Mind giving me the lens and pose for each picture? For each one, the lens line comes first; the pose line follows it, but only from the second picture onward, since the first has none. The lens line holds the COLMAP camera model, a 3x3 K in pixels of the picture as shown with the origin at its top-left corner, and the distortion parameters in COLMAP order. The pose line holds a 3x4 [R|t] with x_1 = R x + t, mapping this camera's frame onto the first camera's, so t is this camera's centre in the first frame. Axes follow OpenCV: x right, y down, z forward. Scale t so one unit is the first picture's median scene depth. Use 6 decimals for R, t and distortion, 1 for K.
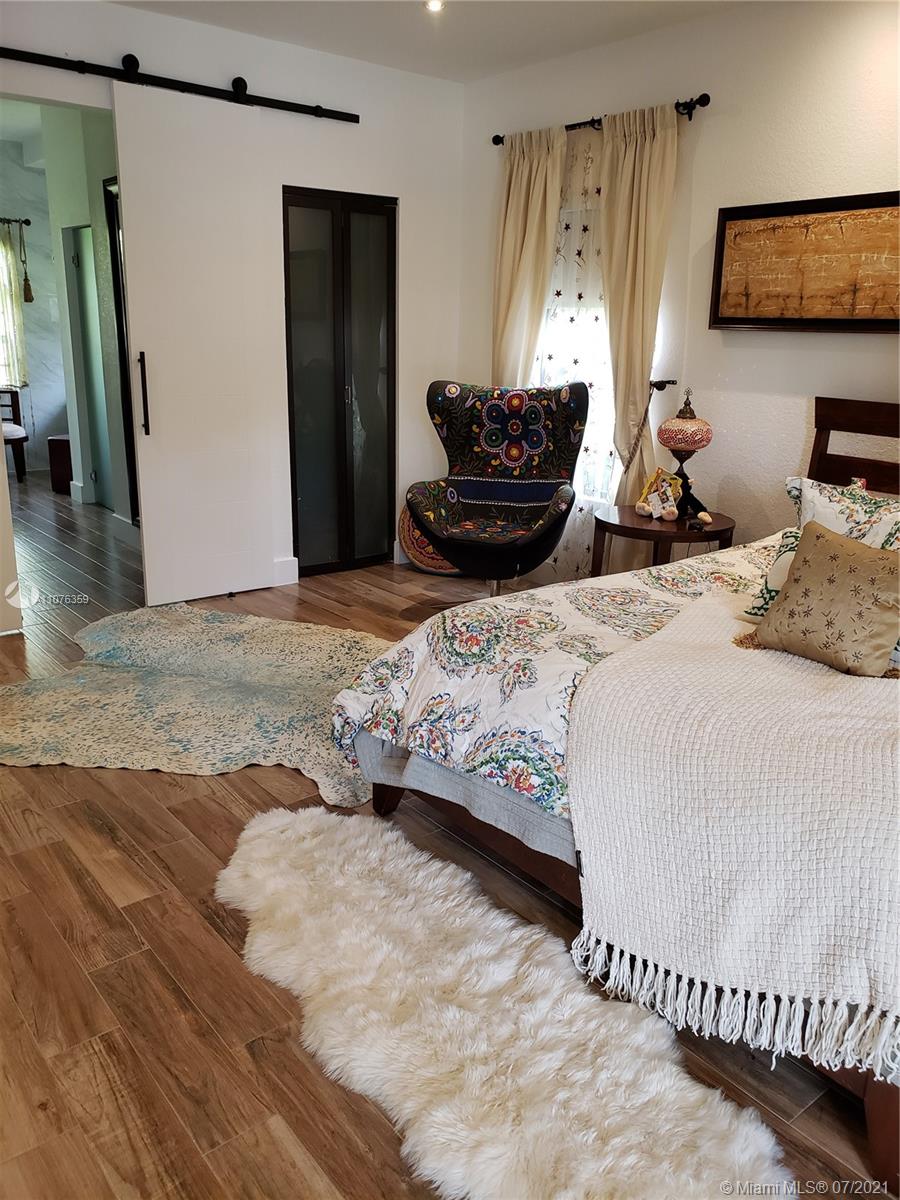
lens RADIAL K [[935.6, 0, 456.1], [0, 935.6, 598.9], [0, 0, 1]] dist [0.016268, -0.009390]
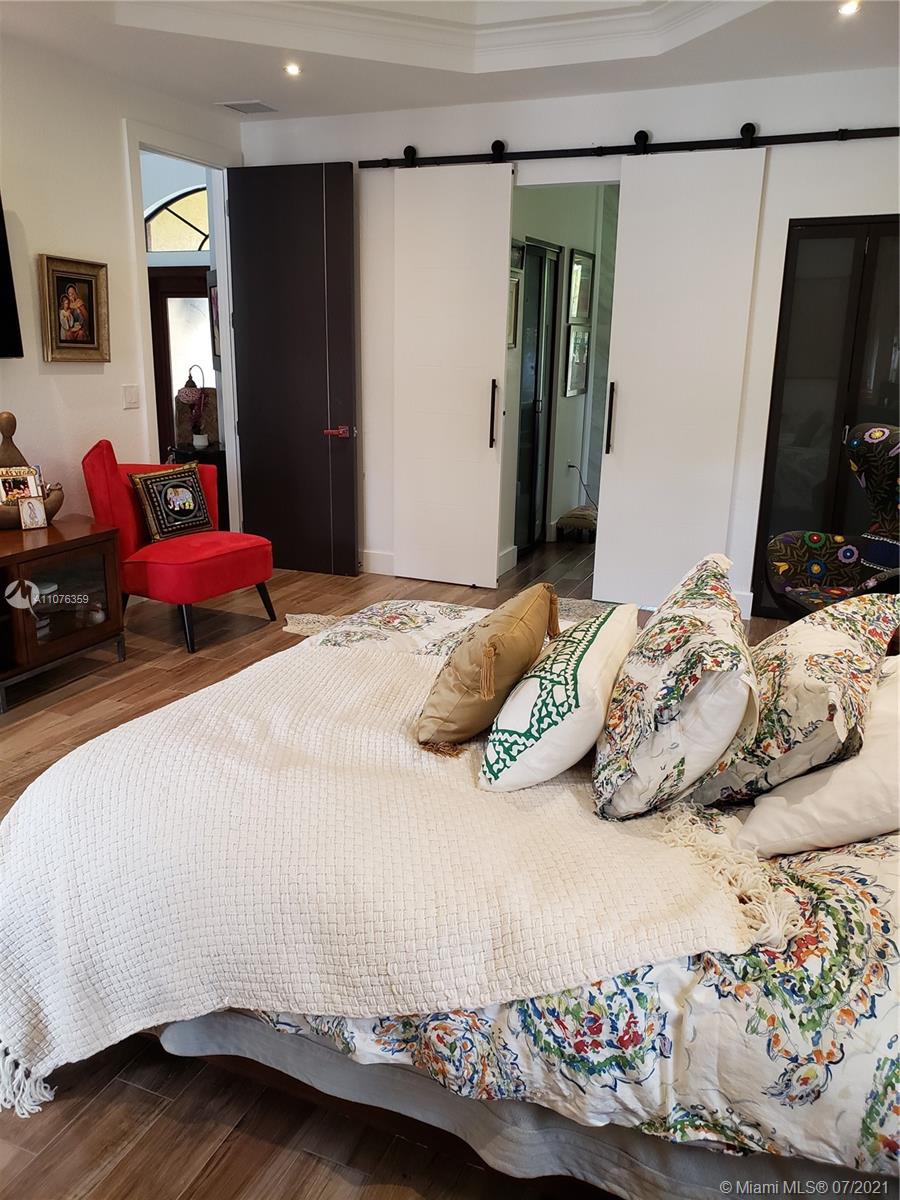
lens RADIAL K [[935.6, 0, 455.1], [0, 935.6, 598.7], [0, 0, 1]] dist [0.016268, -0.009390]
pose [[0.477340, 0.212442, -0.852652, 0.658623], [-0.248315, 0.963397, 0.101021, -0.080399], [0.842903, 0.163505, 0.512621, 0.304222]]
